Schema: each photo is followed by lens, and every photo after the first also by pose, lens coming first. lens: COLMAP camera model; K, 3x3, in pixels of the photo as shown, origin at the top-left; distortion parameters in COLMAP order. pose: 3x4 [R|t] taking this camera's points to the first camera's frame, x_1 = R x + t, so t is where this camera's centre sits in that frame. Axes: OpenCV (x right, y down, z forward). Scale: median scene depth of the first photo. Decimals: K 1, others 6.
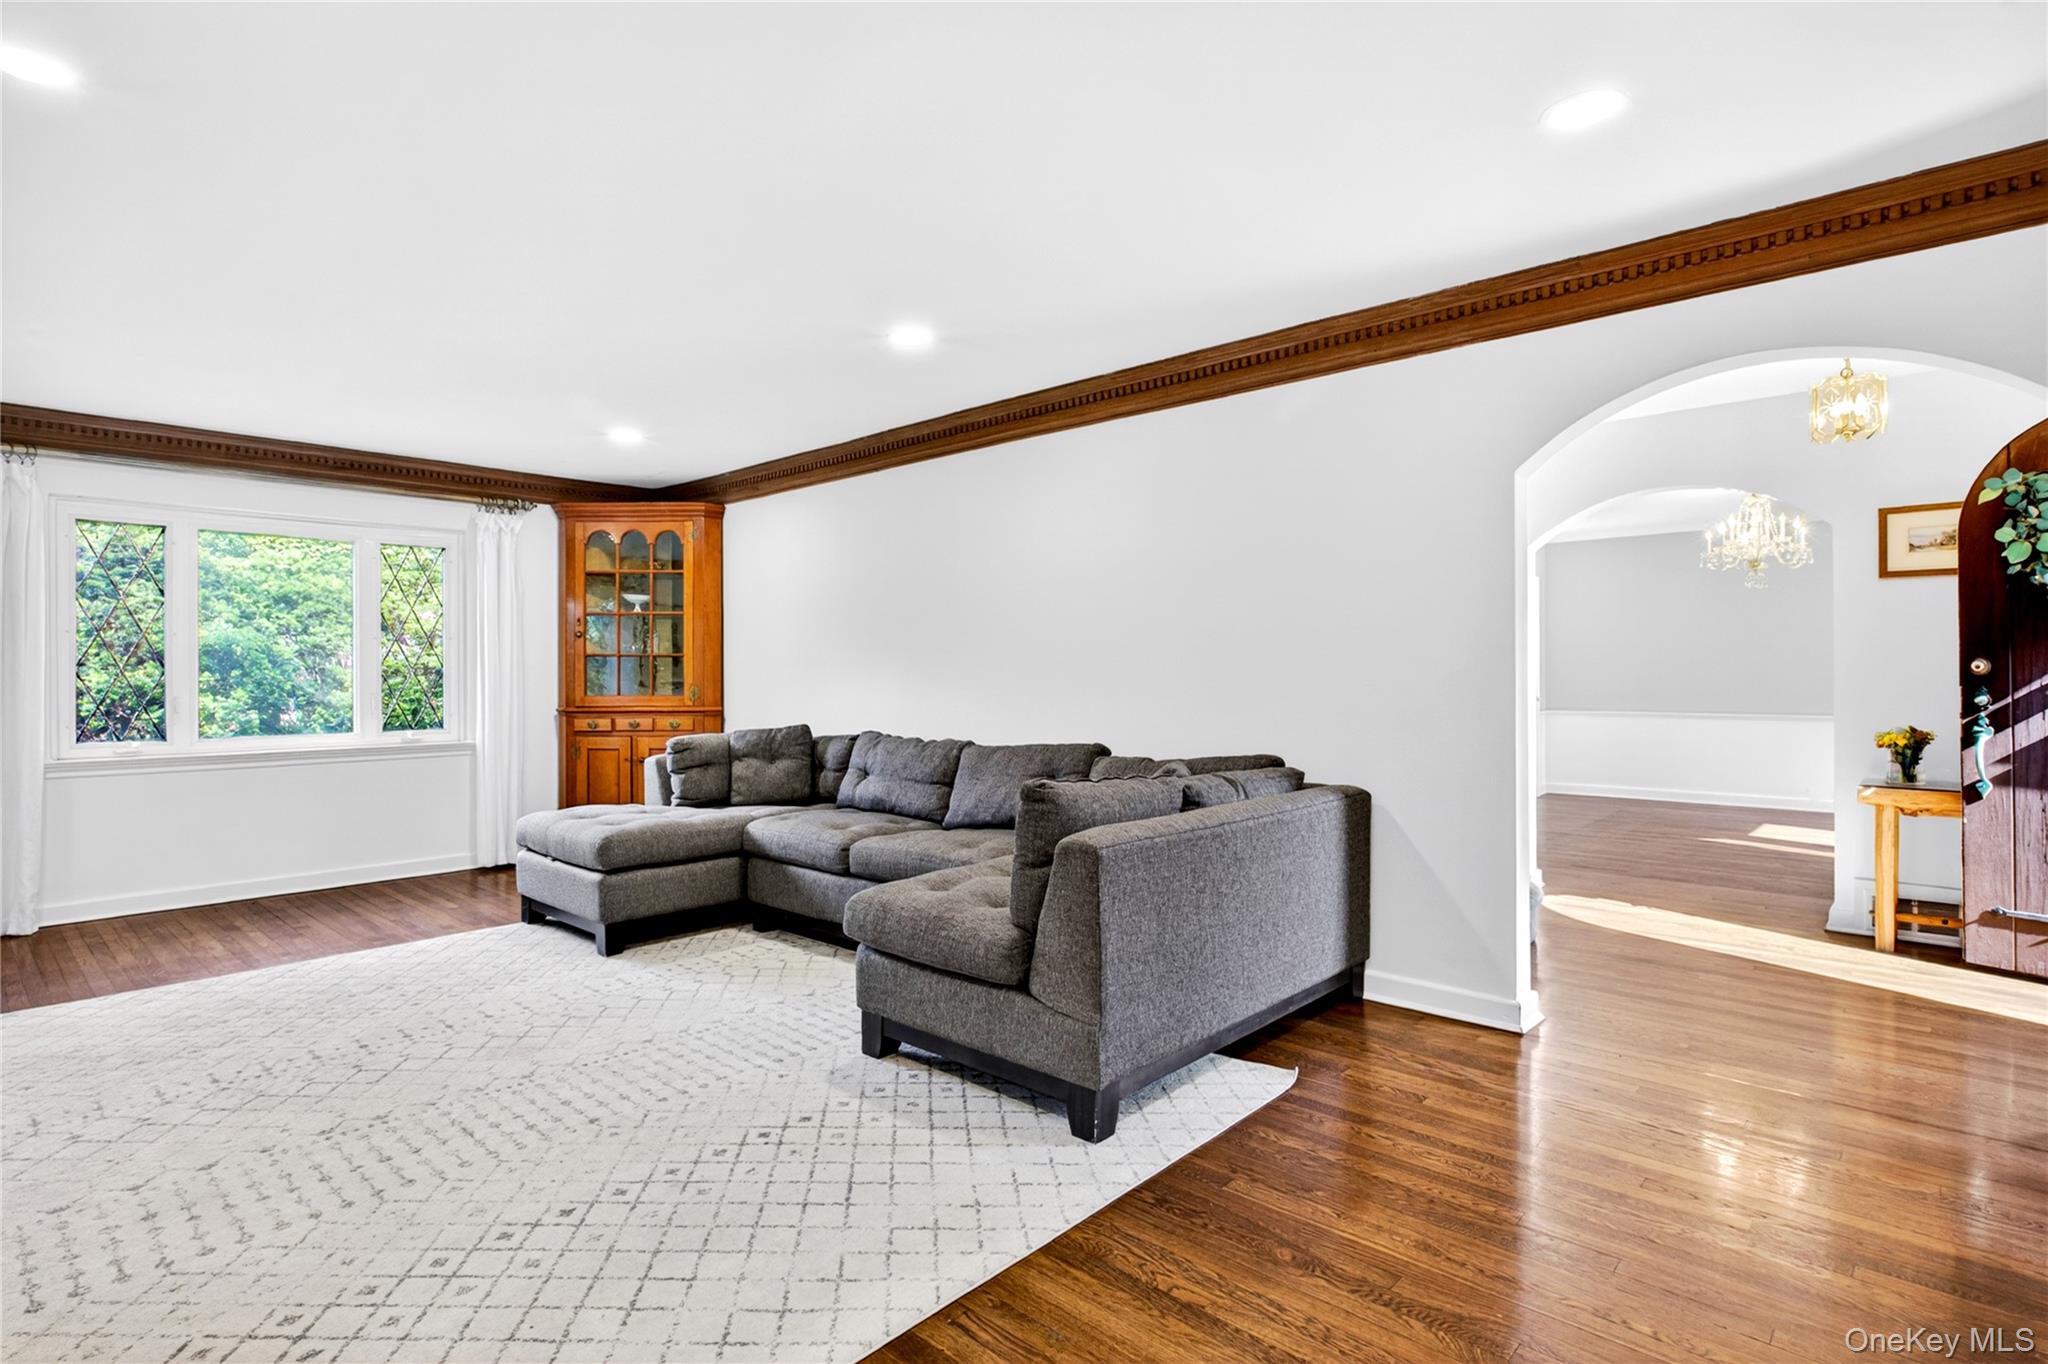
lens RADIAL K [[1022.5, 0, 1022.3], [0, 1022.5, 682.3], [0, 0, 1]] dist [0.001786, 0.001527]
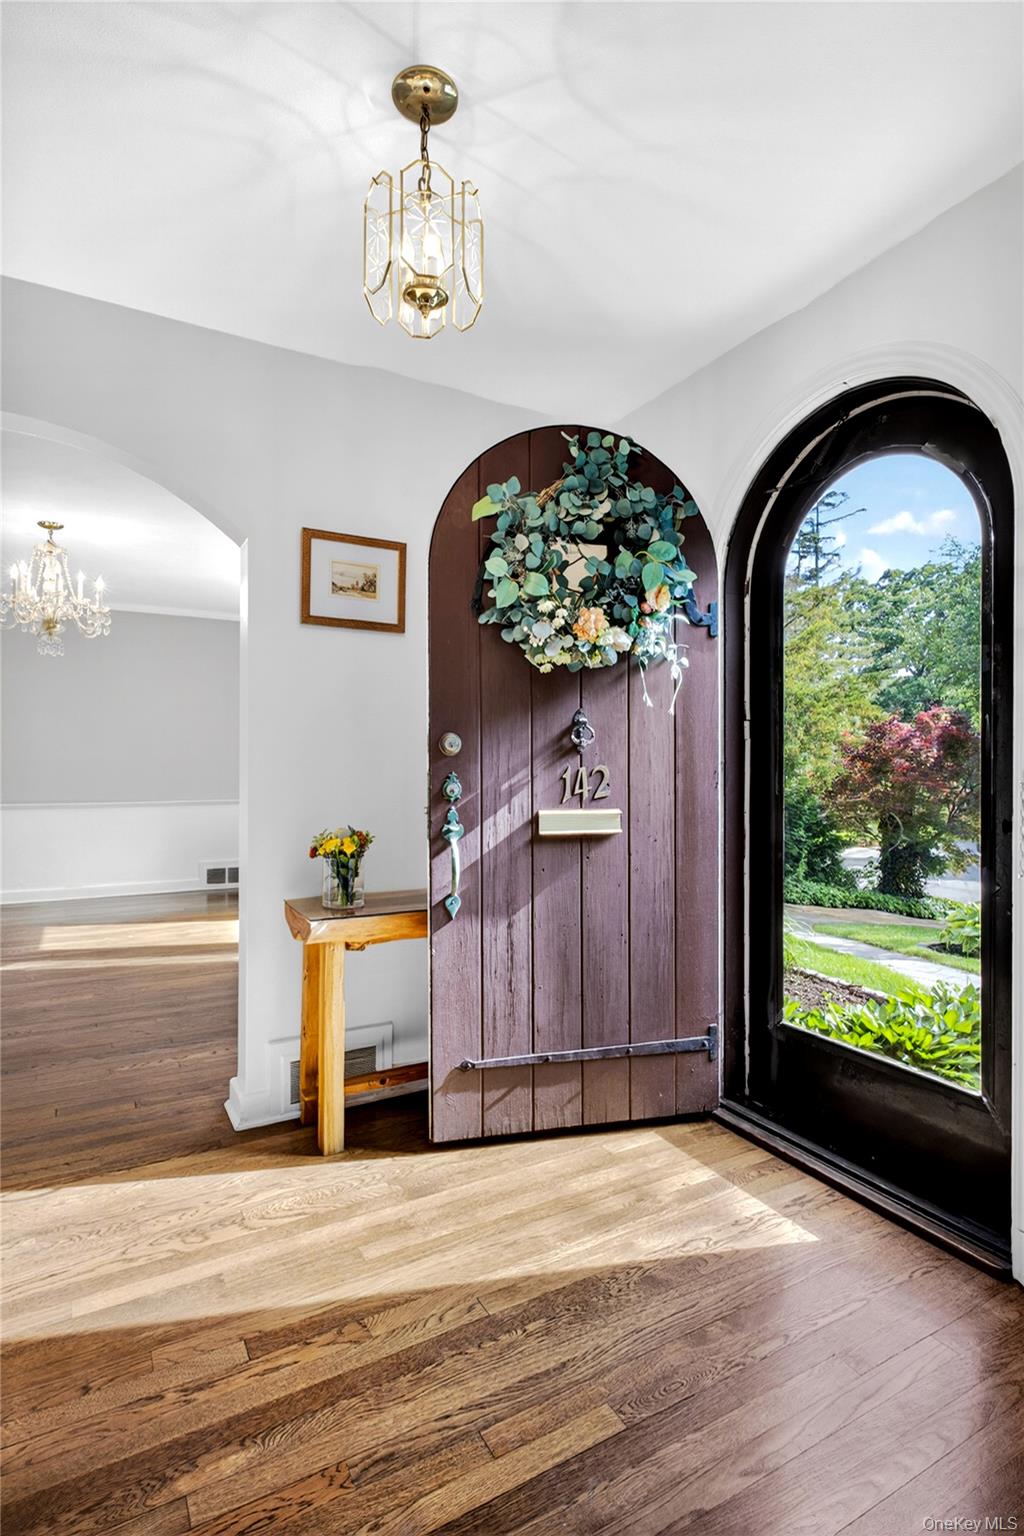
lens RADIAL K [[766.9, 0, 505.2], [0, 766.9, 766.1], [0, 0, 1]] dist [0.001786, 0.001527]
pose [[0.308059, 0.005693, 0.951350, 0.413188], [0.002539, 0.999974, -0.006806, 0.004347], [-0.951364, 0.004512, 0.308036, 0.791110]]
